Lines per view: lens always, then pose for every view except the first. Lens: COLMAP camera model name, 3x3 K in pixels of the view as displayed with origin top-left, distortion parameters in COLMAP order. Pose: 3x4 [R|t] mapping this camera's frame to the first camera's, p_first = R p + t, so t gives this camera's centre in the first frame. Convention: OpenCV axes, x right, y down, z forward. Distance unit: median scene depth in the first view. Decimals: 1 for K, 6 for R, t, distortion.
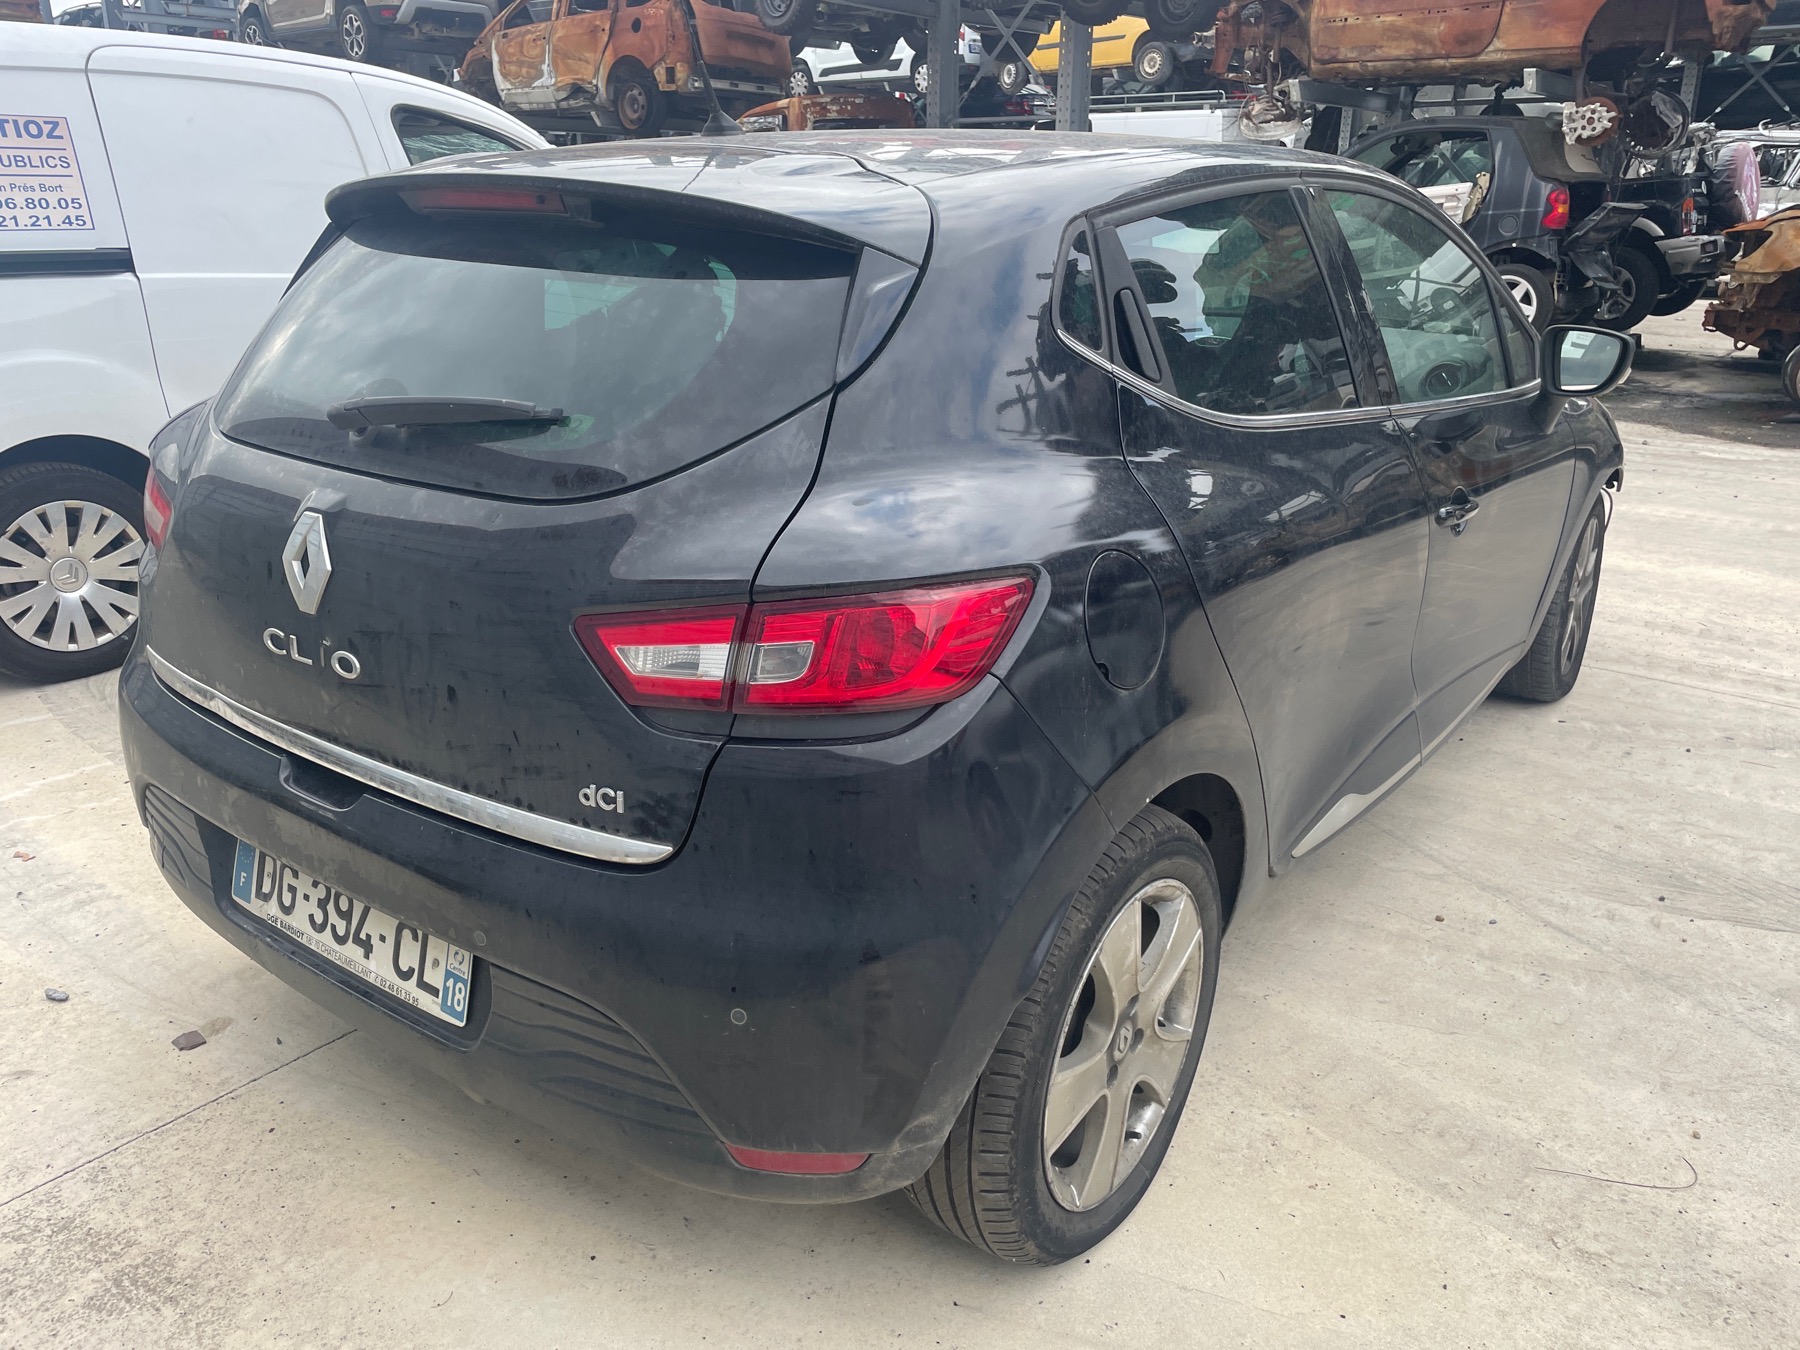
lens RADIAL K [[1470.4, 0, 900.0], [0, 1470.4, 675.0], [0, 0, 1]] dist [0.001570, -0.007775]
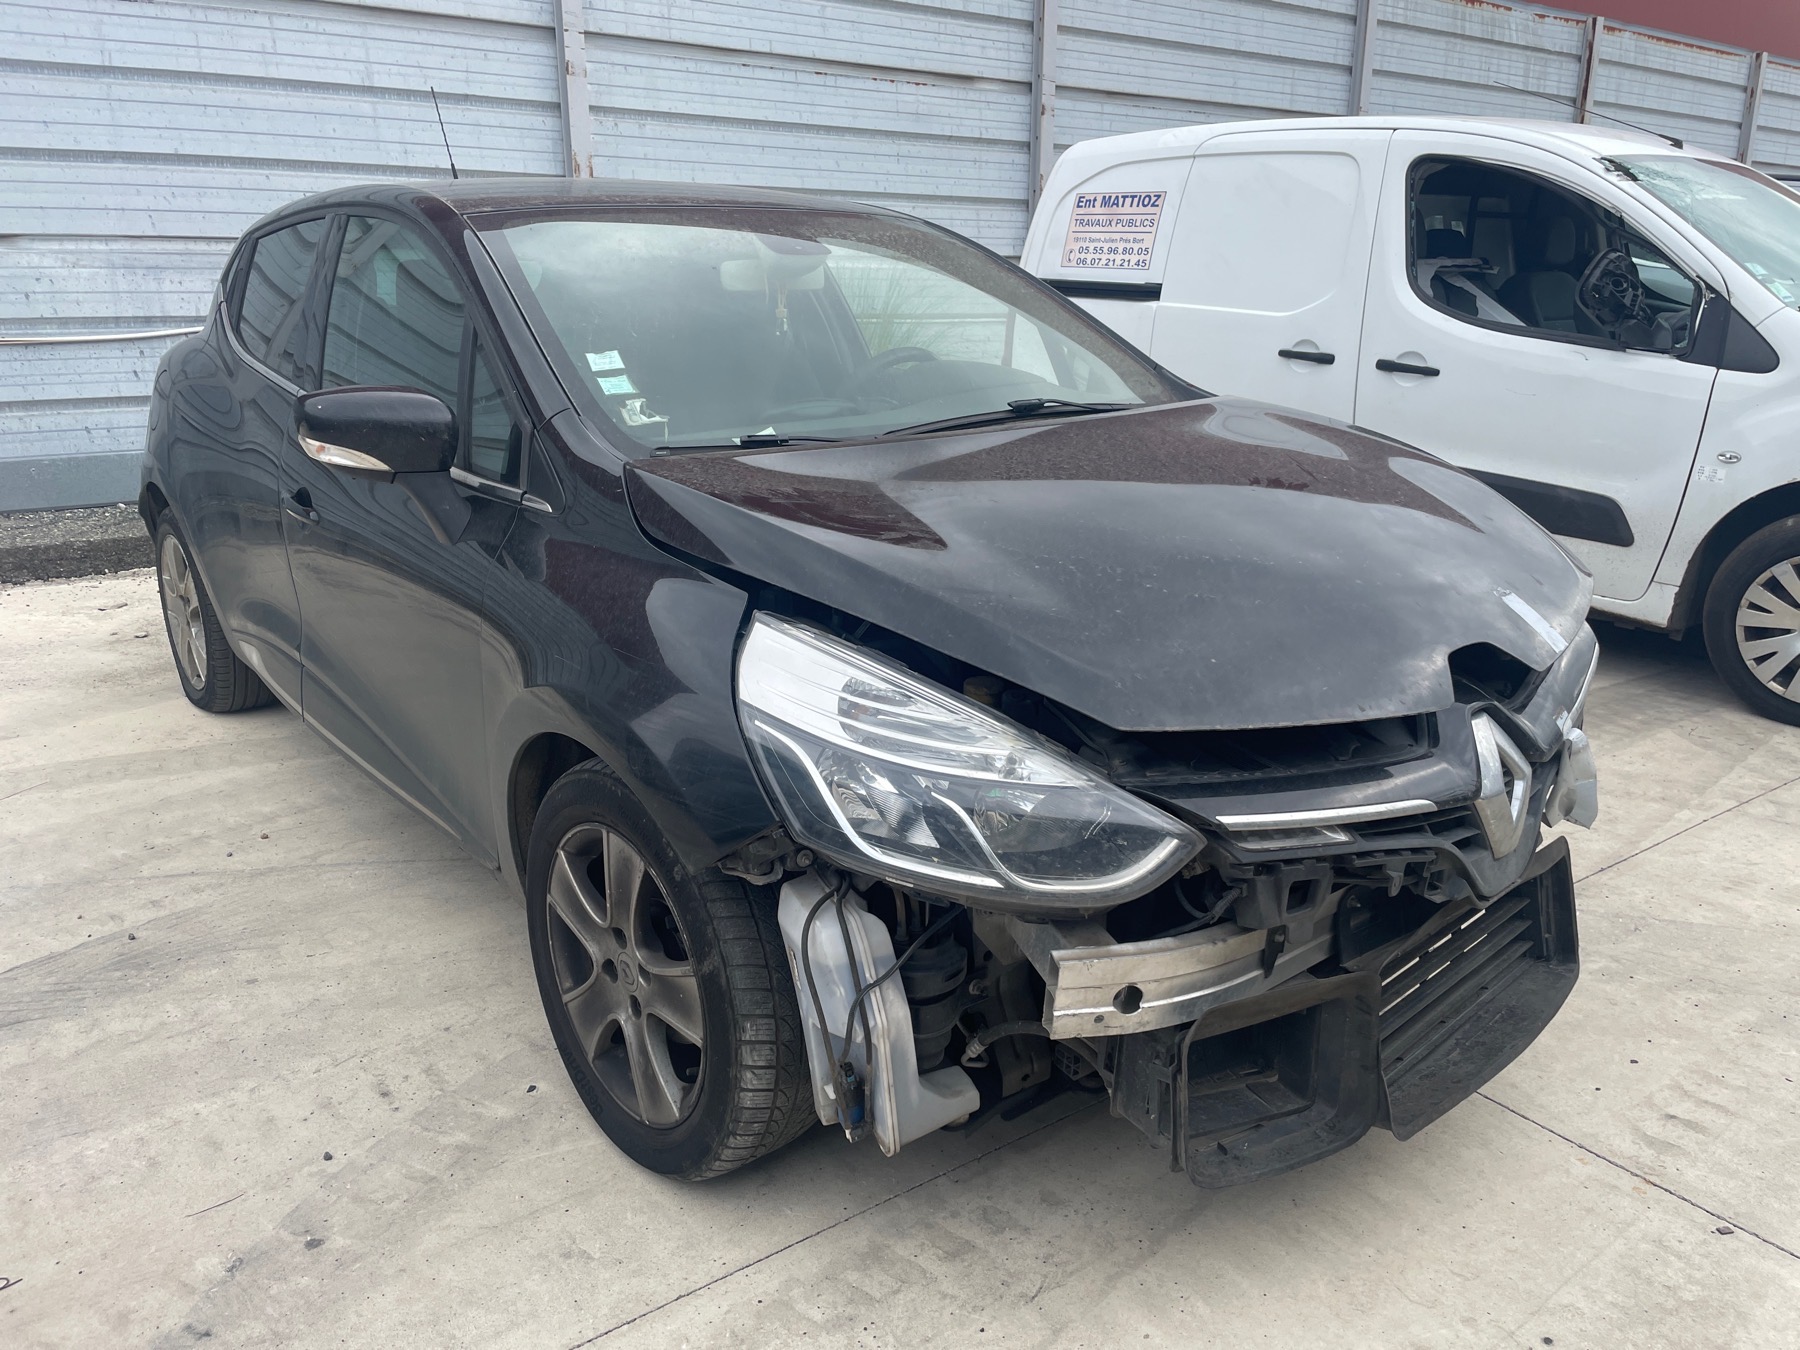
lens RADIAL K [[1376.8, 0, 900.0], [0, 1376.8, 675.0], [0, 0, 1]] dist [-0.004320, -0.006030]
pose [[-0.280346, 0.275480, -0.919520, 0.924689], [-0.307137, 0.881830, 0.357830, -0.383697], [0.909435, 0.382735, -0.162607, 1.226020]]
